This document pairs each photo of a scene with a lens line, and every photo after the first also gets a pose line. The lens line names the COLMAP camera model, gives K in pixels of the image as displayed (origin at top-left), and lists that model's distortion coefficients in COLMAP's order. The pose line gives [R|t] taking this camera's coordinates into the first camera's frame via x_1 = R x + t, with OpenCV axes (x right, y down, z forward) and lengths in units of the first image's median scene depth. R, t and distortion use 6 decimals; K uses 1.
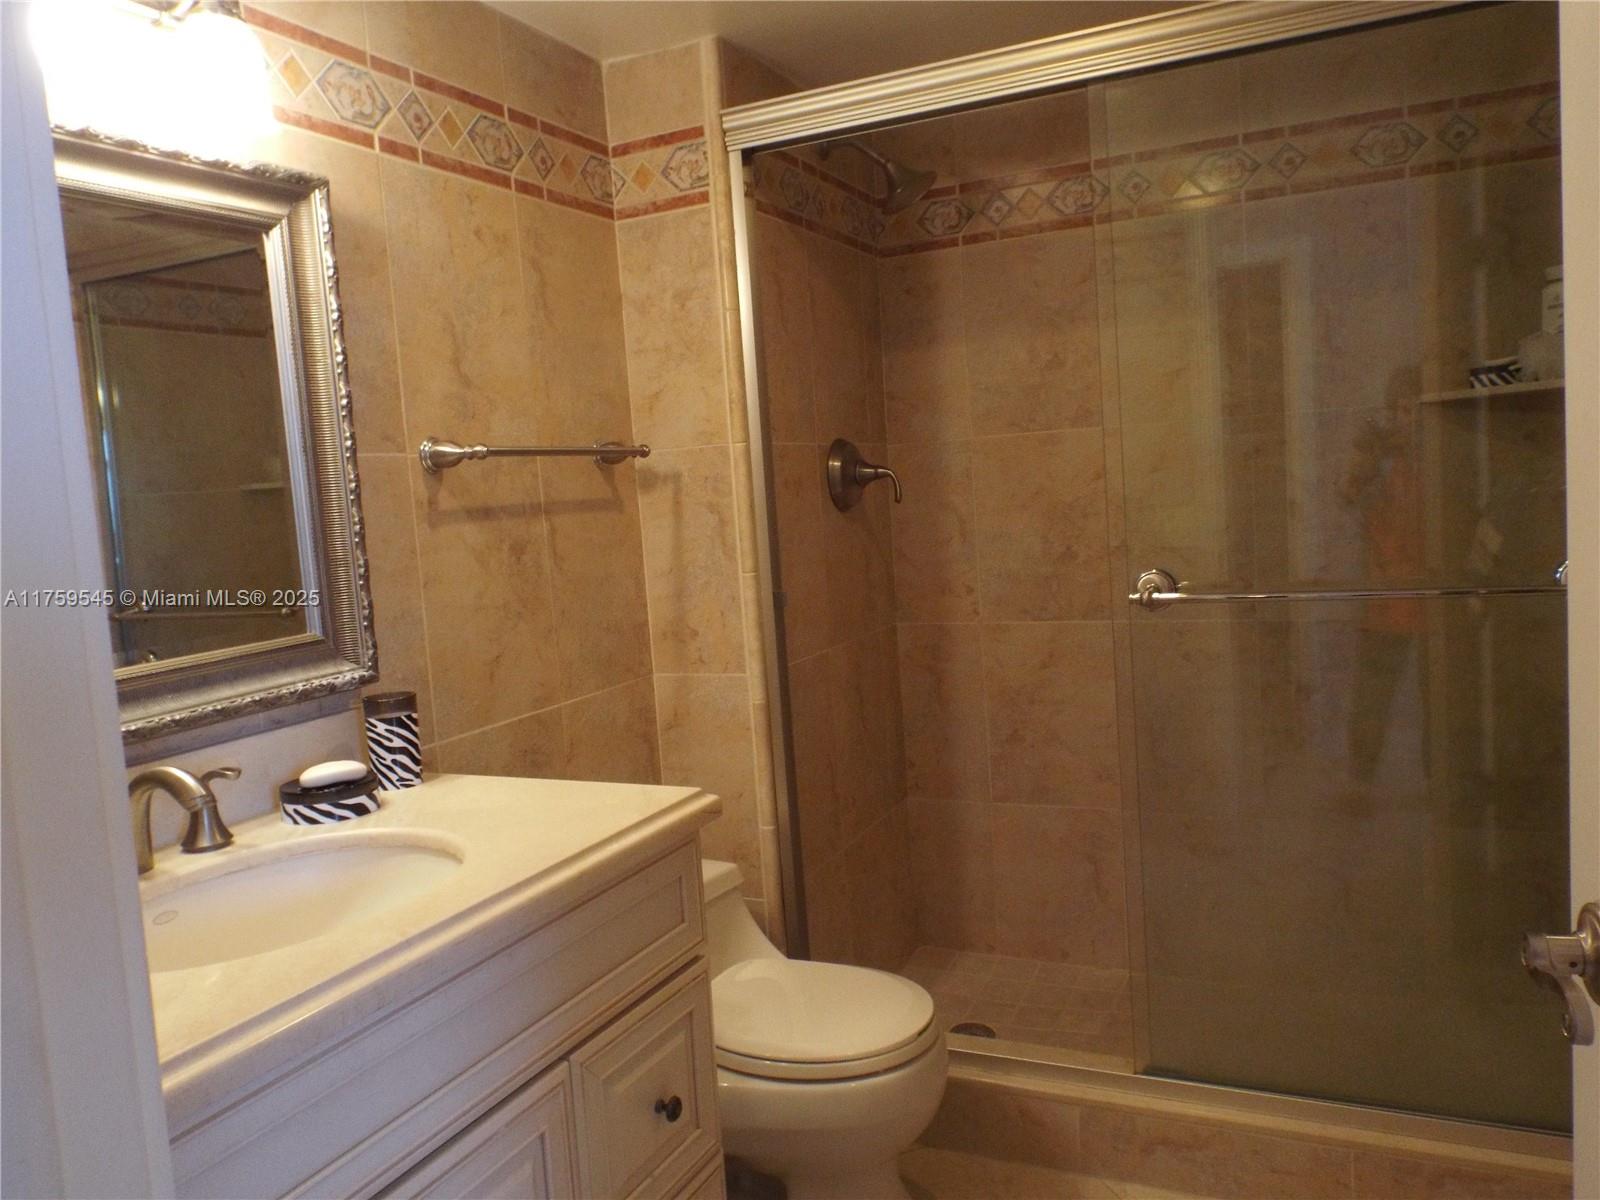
lens RADIAL K [[1209.0, 0, 800.7], [0, 1209.0, 597.3], [0, 0, 1]] dist [-0.005872, 0.001727]
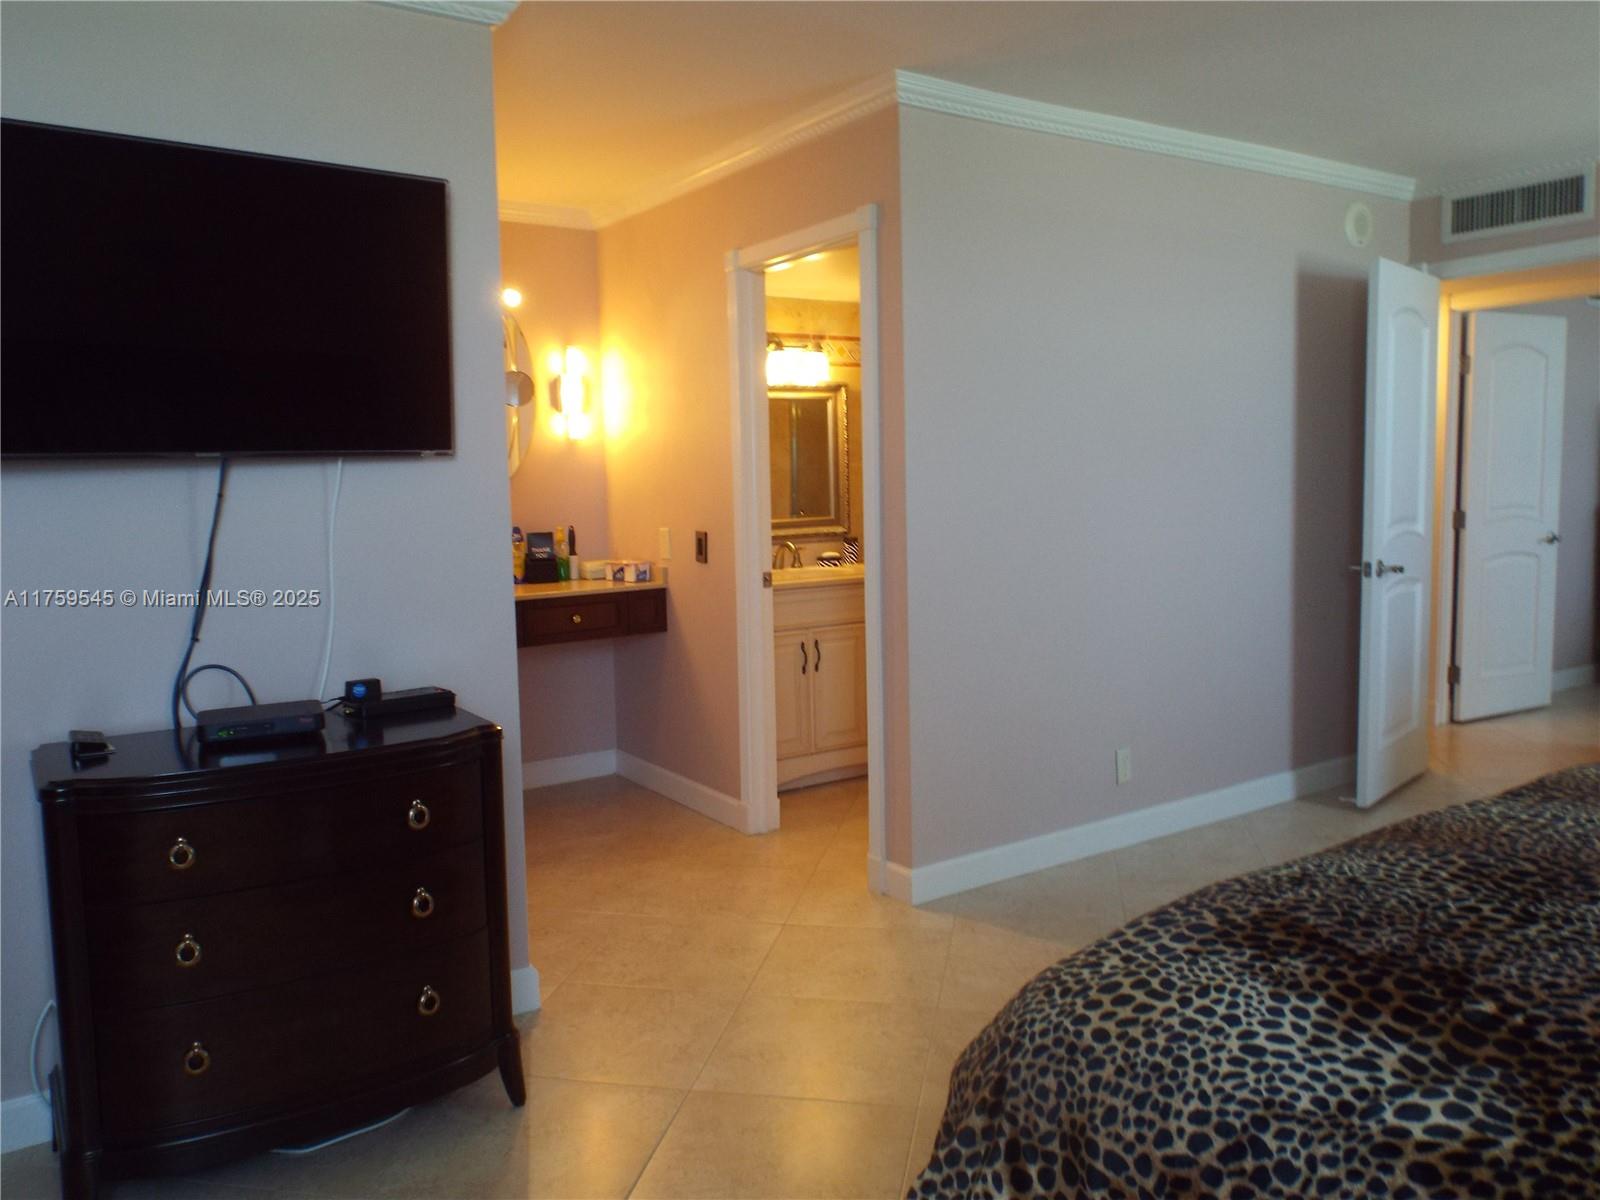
lens RADIAL K [[1209.0, 0, 799.6], [0, 1209.0, 599.2], [0, 0, 1]] dist [-0.005872, 0.001727]
pose [[0.861904, 0.095737, -0.497951, 1.258092], [-0.082061, 0.995405, 0.049340, 0.100493], [0.500387, -0.001664, 0.865800, -2.032838]]
